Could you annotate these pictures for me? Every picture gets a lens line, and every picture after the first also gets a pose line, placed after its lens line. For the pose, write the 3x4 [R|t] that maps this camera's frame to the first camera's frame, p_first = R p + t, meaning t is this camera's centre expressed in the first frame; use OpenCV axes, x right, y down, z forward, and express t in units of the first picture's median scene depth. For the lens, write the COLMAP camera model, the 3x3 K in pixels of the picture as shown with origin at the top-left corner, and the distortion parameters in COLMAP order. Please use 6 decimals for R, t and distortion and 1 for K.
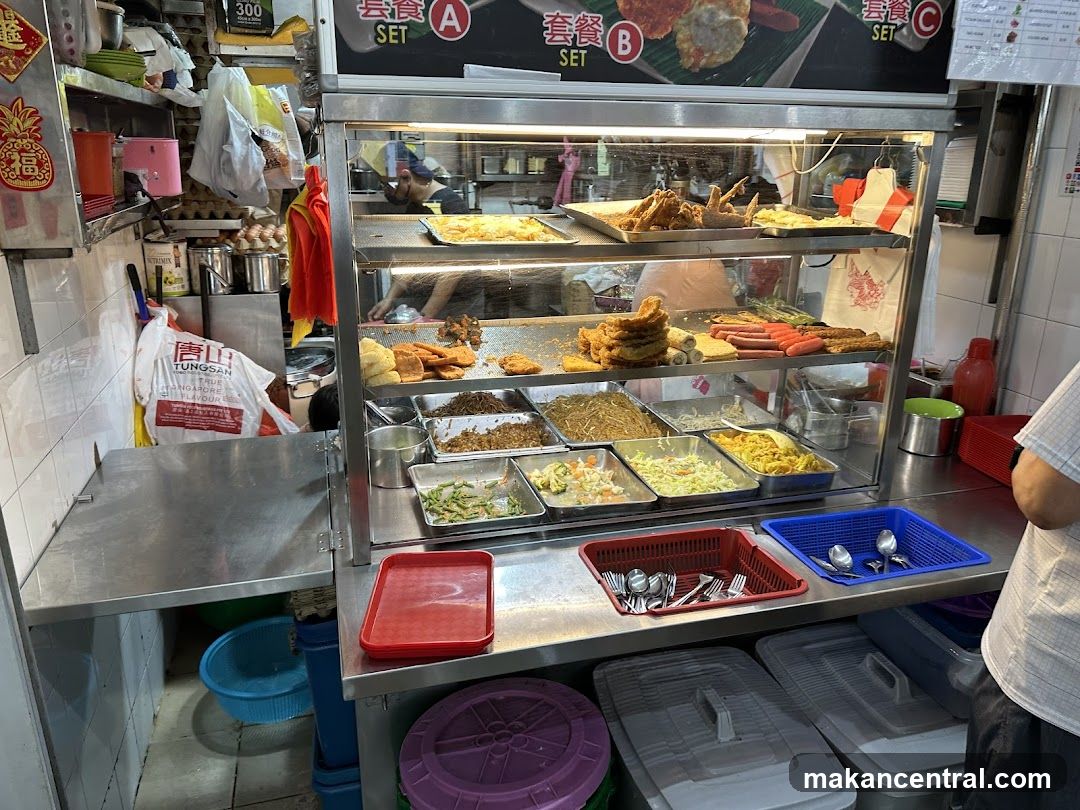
lens RADIAL K [[755.7, 0, 525.6], [0, 755.7, 379.7], [0, 0, 1]] dist [0.006446, 0.002299]
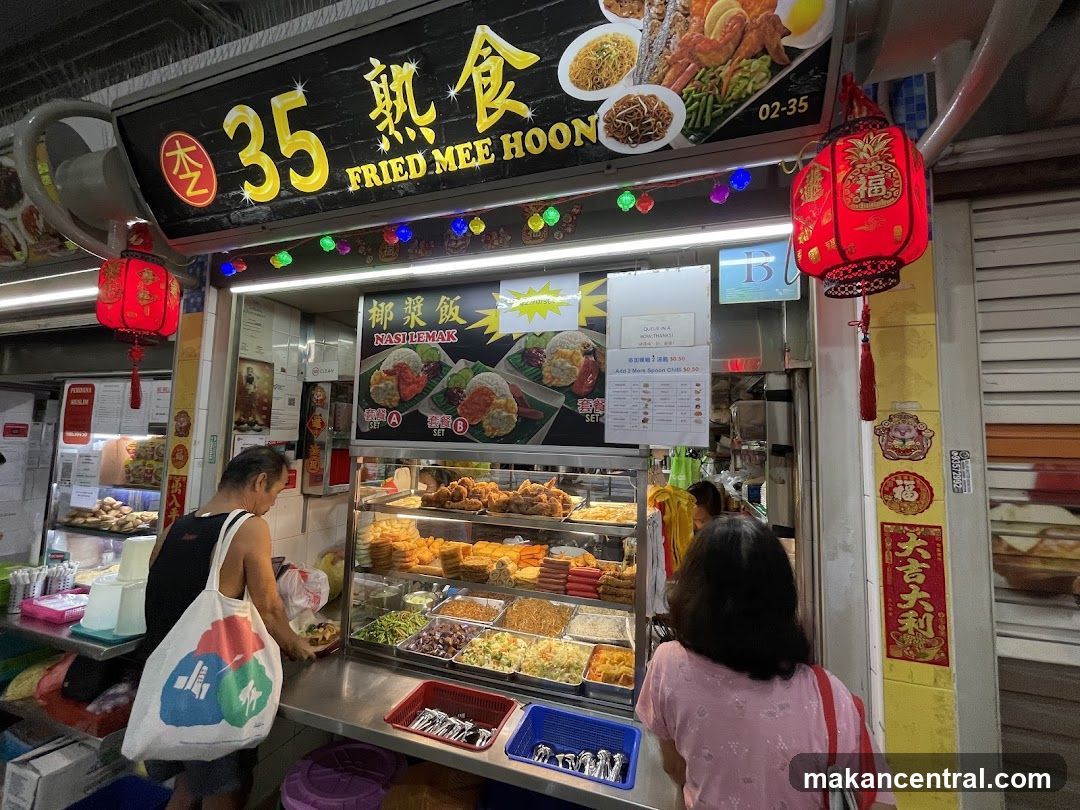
lens RADIAL K [[423.1, 0, 541.0], [0, 423.1, 407.4], [0, 0, 1]] dist [-0.004011, -0.000139]
pose [[0.846817, -0.026834, -0.531207, 0.996206], [-0.175546, 0.928662, -0.326757, -0.124627], [0.502080, 0.369955, 0.781697, 0.108624]]
